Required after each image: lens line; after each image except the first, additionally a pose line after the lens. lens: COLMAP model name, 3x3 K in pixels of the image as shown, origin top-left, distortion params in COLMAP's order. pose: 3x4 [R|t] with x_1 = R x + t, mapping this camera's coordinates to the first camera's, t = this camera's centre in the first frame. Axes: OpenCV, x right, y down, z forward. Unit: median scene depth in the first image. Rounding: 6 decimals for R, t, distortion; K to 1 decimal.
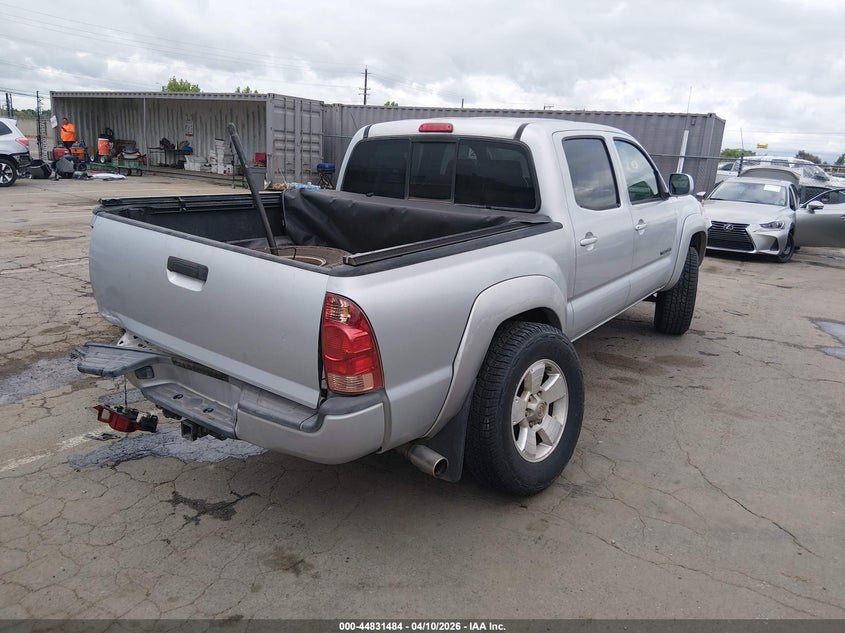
lens RADIAL K [[629.2, 0, 428.6], [0, 629.2, 315.6], [0, 0, 1]] dist [0.000899, -0.002786]
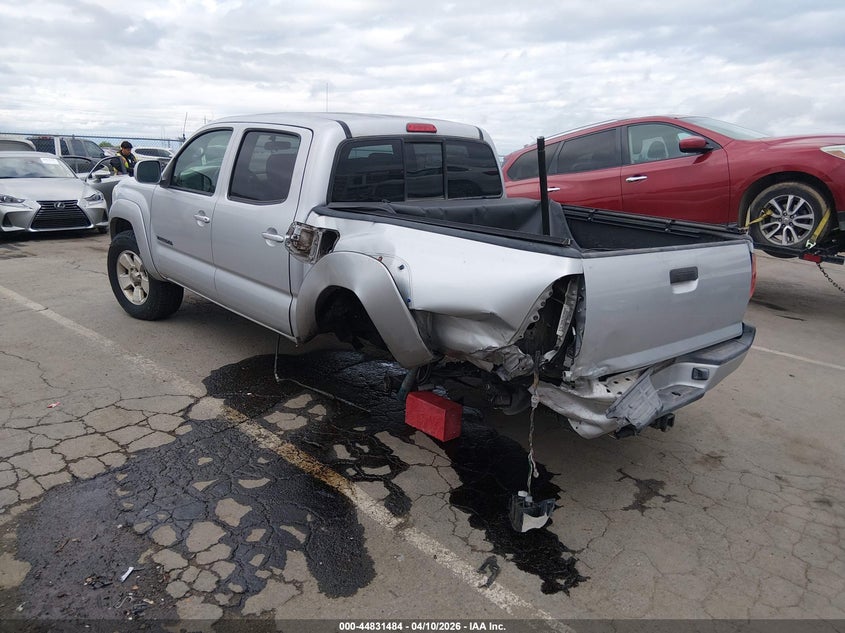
lens RADIAL K [[629.2, 0, 428.6], [0, 629.2, 315.6], [0, 0, 1]] dist [0.000899, -0.002786]
pose [[0.243140, -0.292248, 0.924919, -1.030598], [0.236350, 0.942643, 0.235717, -0.251518], [-0.940756, 0.161292, 0.298267, 0.737841]]
